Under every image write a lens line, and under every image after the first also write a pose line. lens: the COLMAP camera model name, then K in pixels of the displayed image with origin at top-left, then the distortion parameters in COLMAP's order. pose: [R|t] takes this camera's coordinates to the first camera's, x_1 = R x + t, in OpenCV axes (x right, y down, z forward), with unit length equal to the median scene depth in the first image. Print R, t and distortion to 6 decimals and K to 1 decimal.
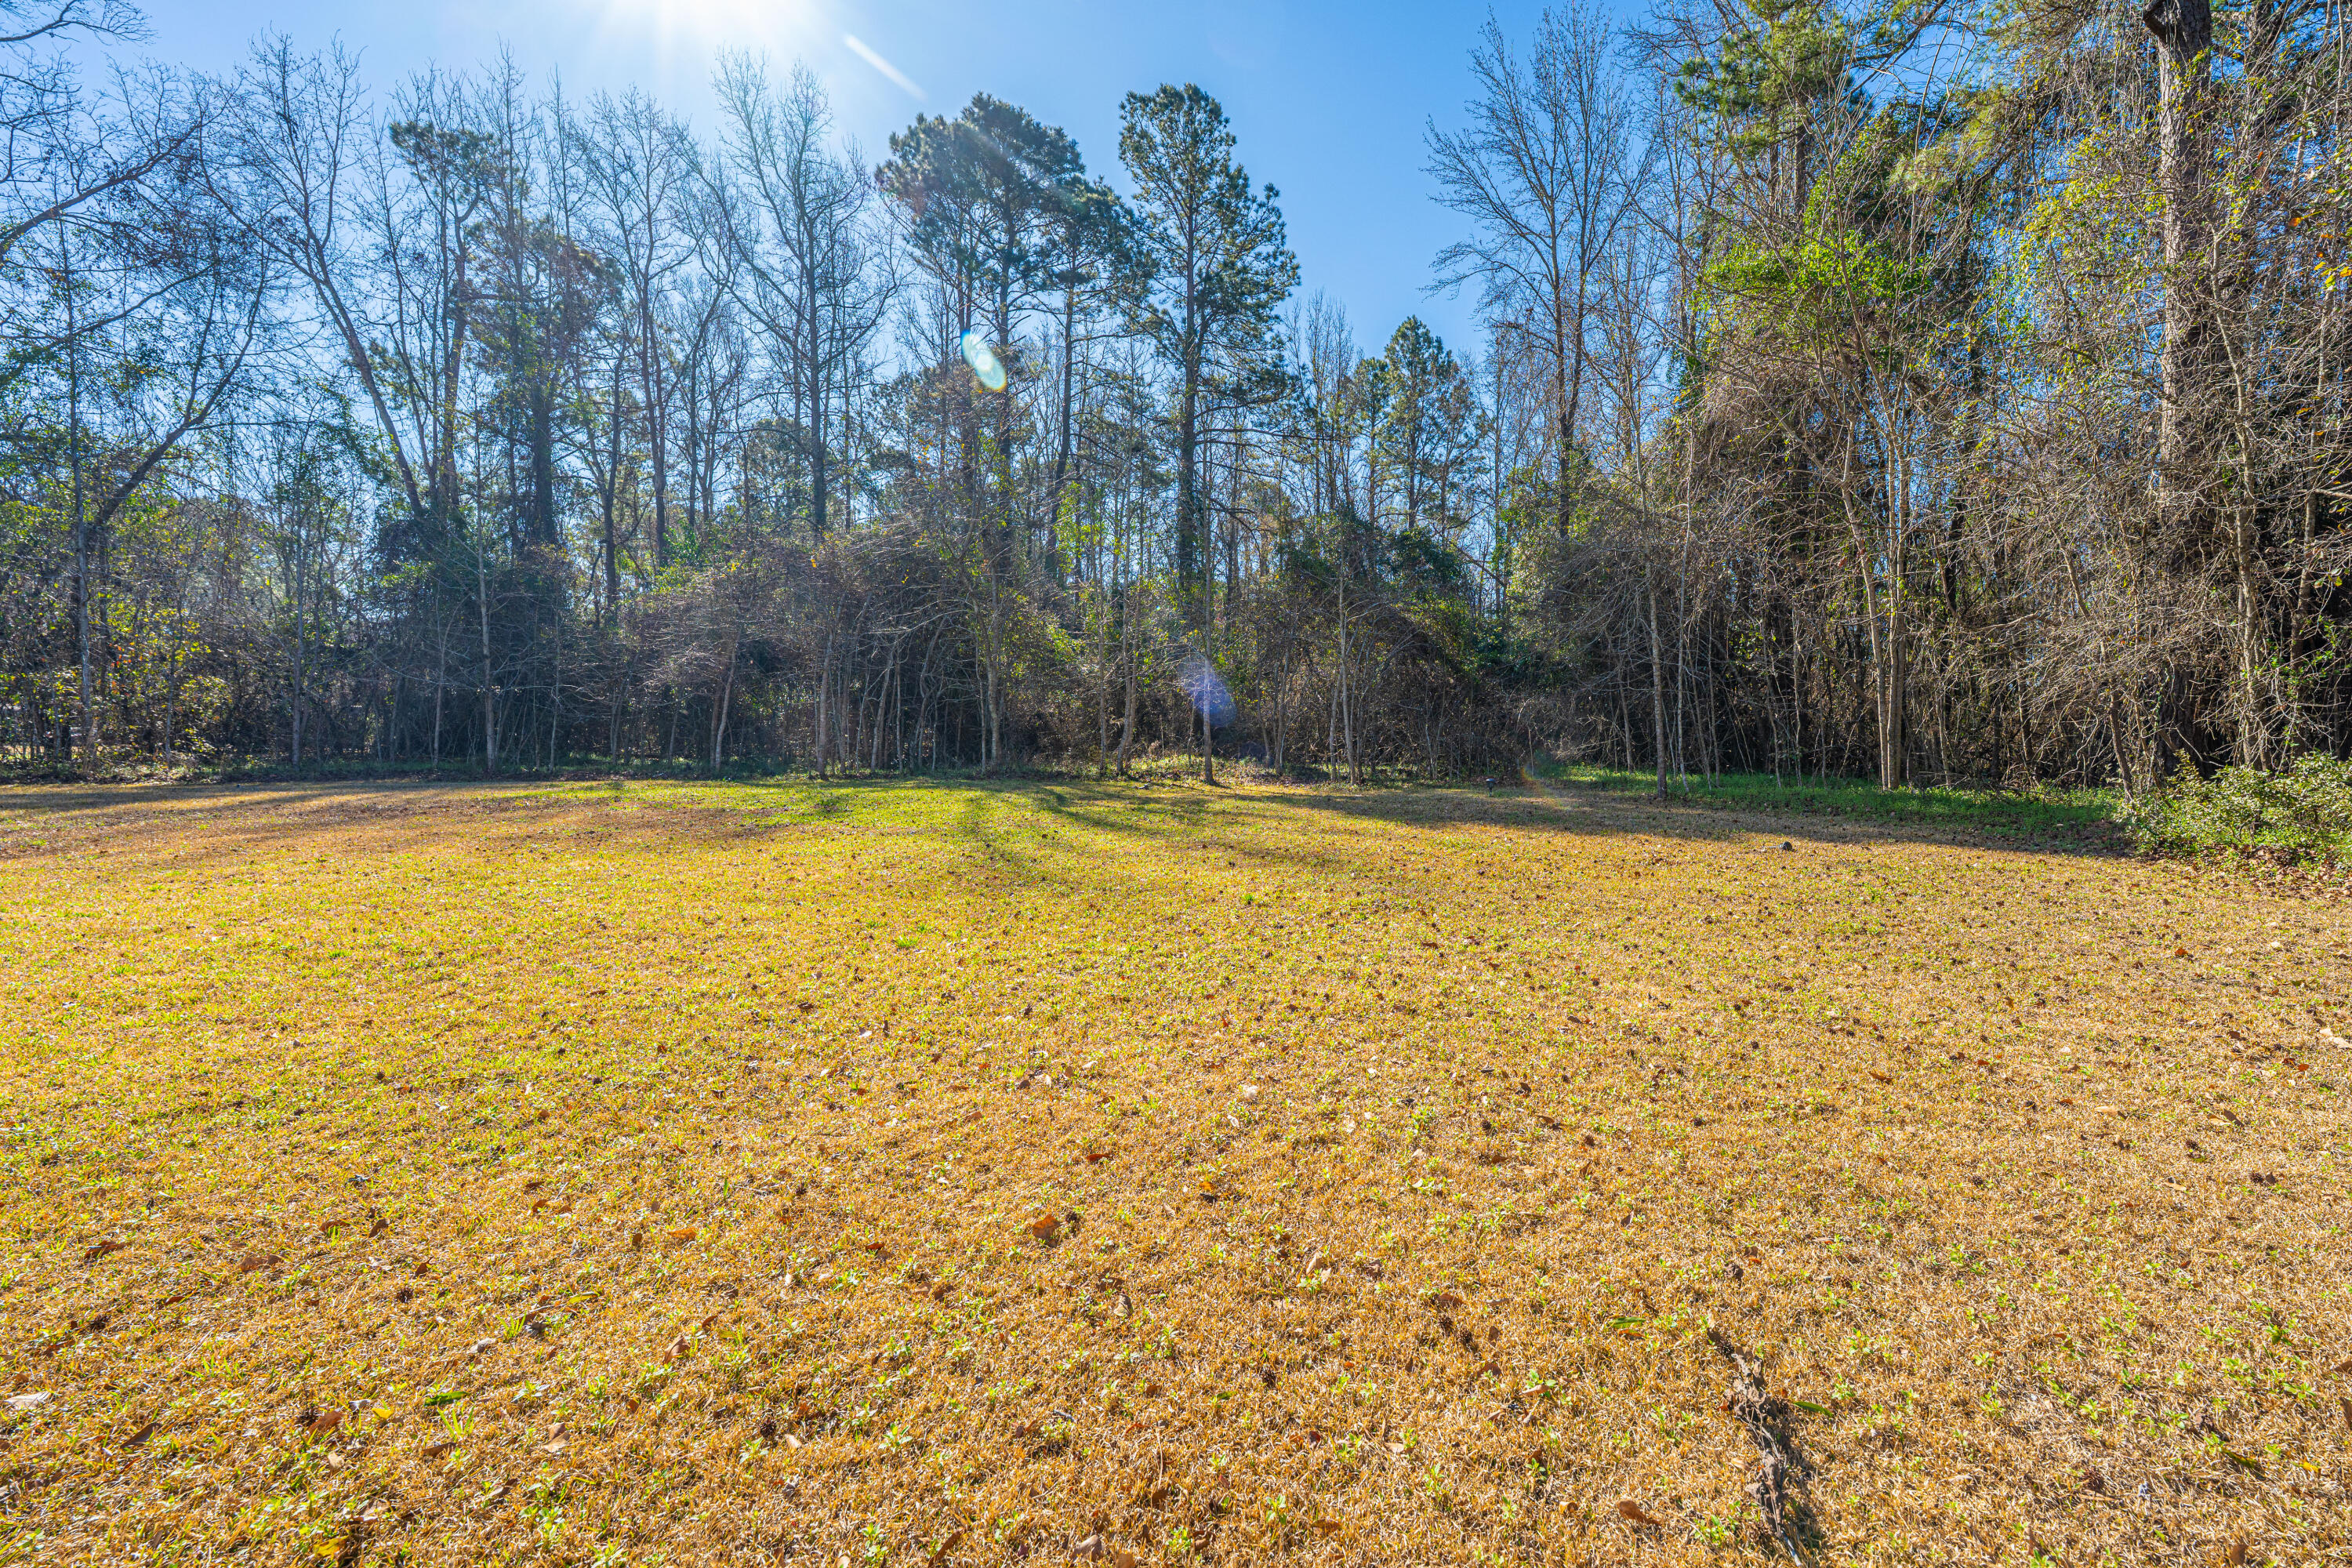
lens RADIAL K [[952.4, 0, 1178.2], [0, 952.4, 762.3], [0, 0, 1]] dist [0.000697, 0.000066]
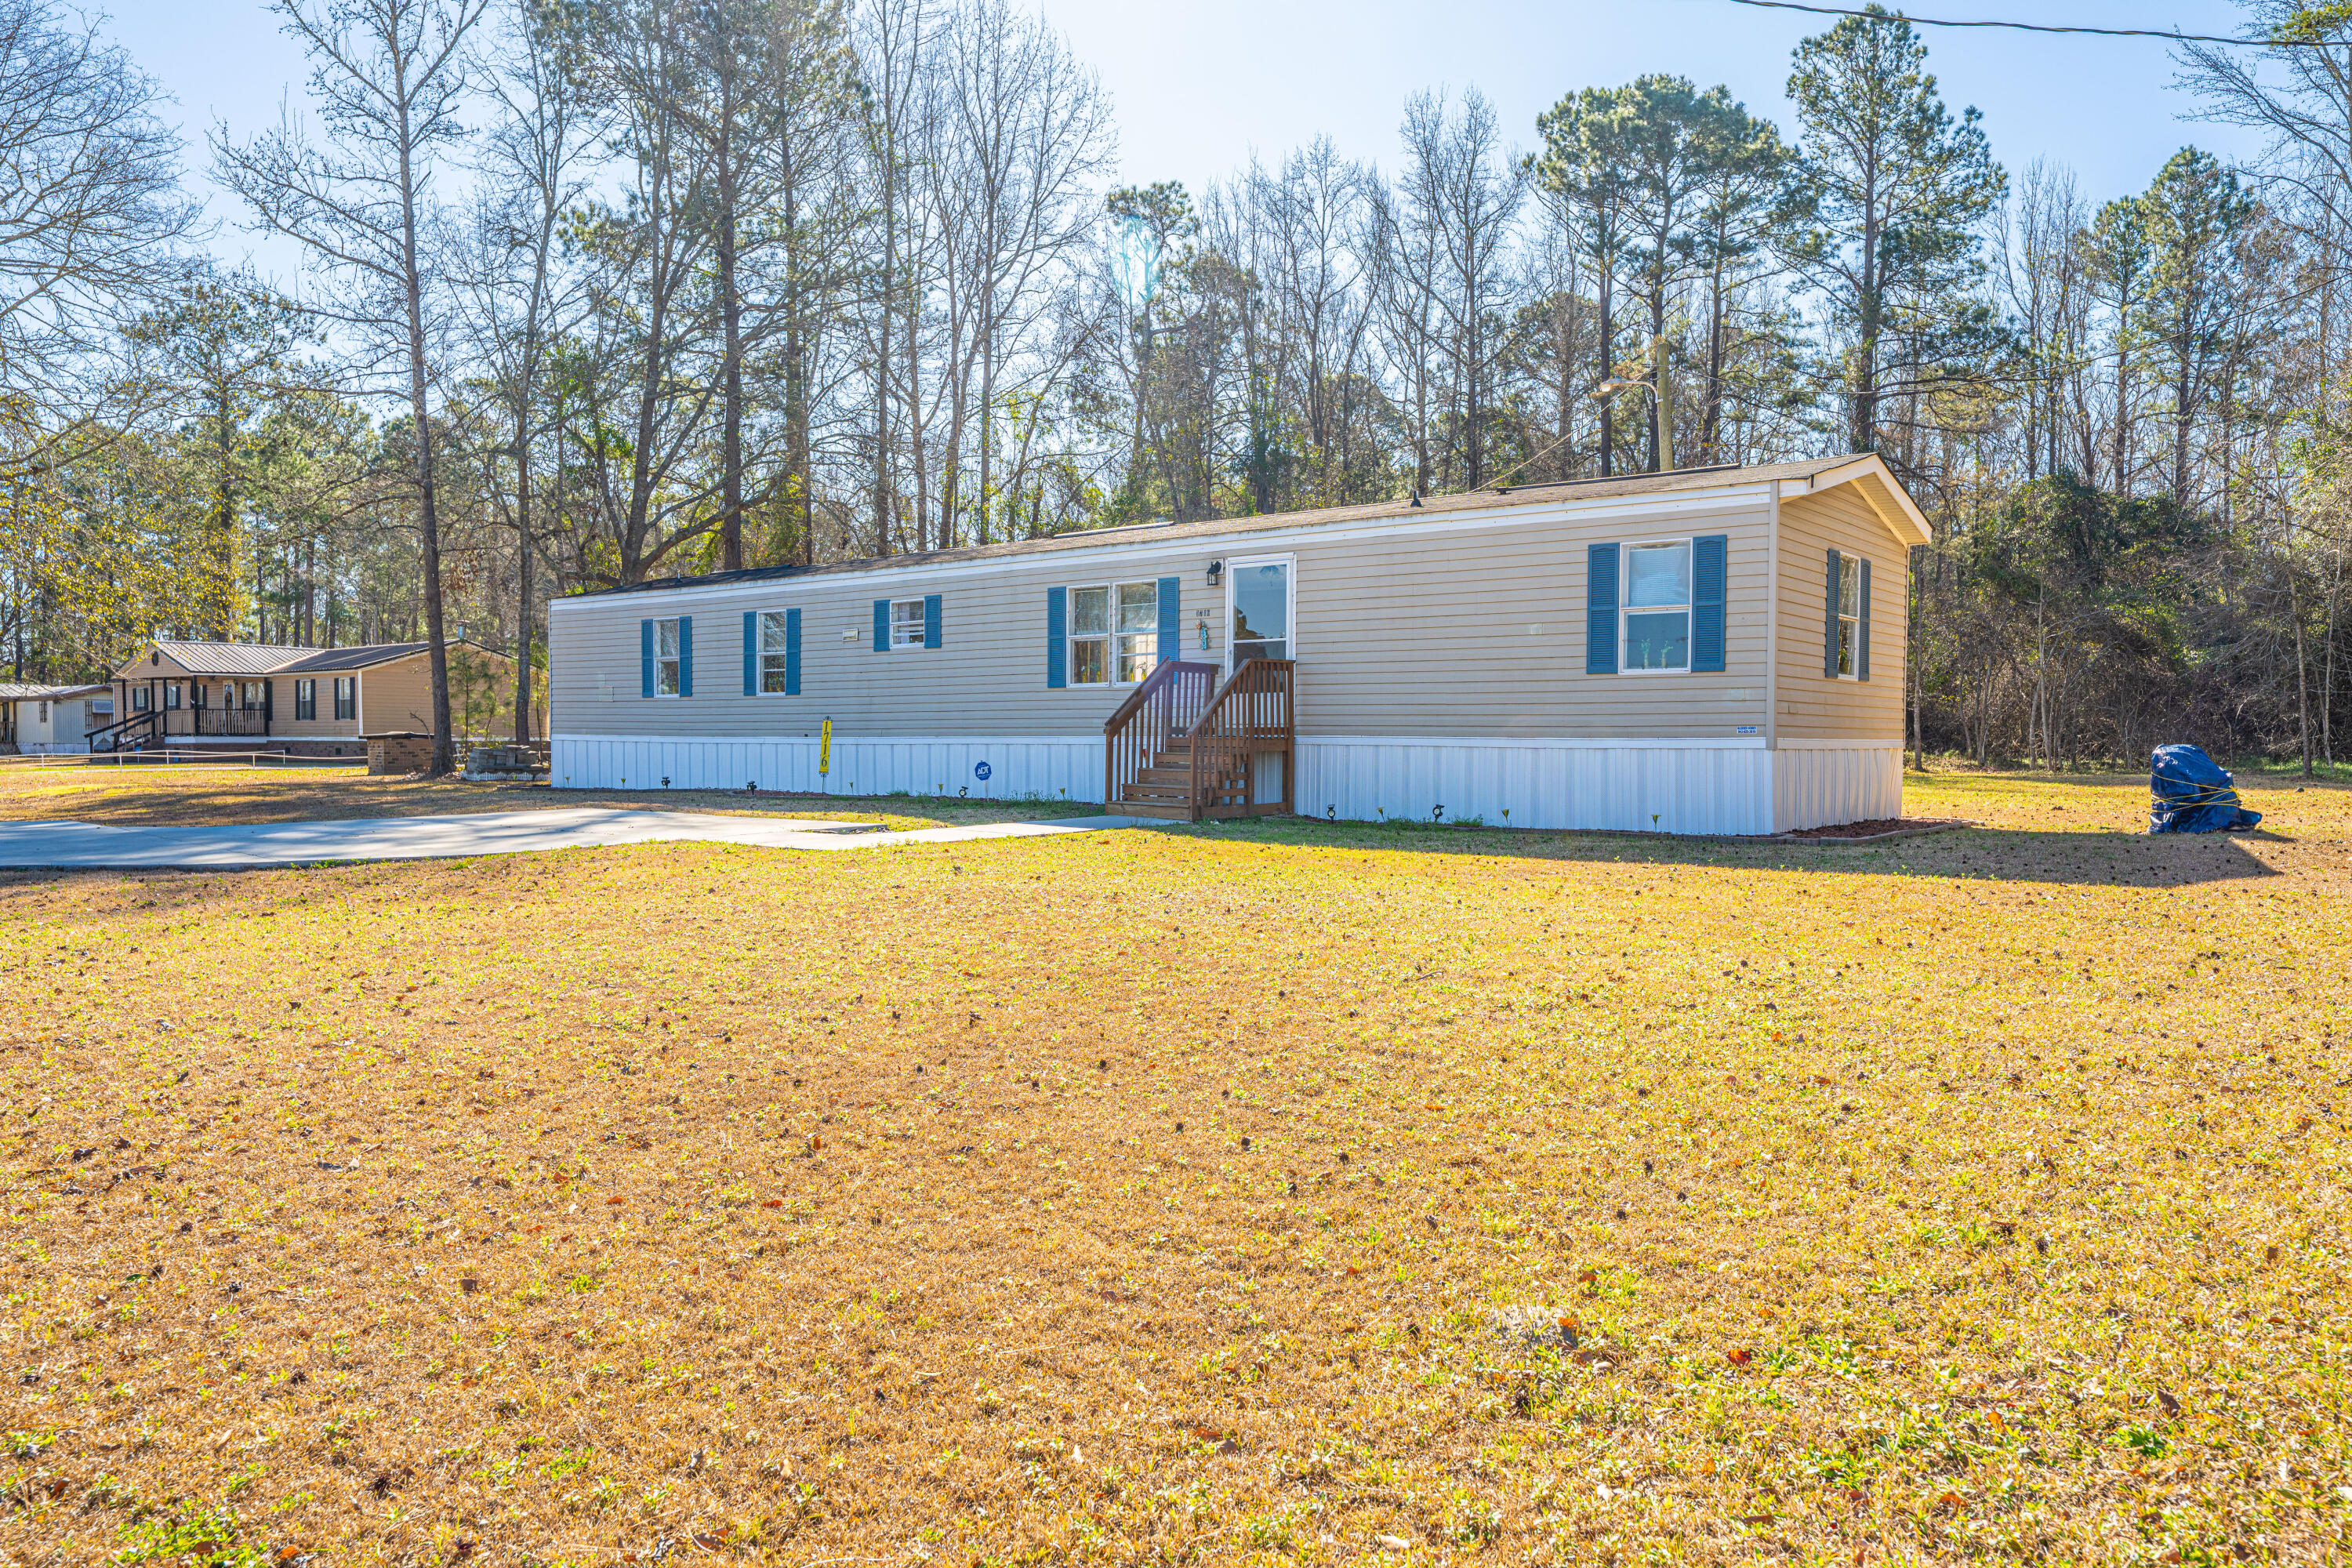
lens RADIAL K [[1560.9, 0, 1176.0], [0, 1560.9, 784.0], [0, 0, 1]] dist [-0.001543, 0.001459]
pose [[0.935193, 0.008522, -0.354036, -0.075127], [-0.006604, 0.999956, 0.006624, 0.015932], [0.354077, -0.003857, 0.935208, -0.612516]]
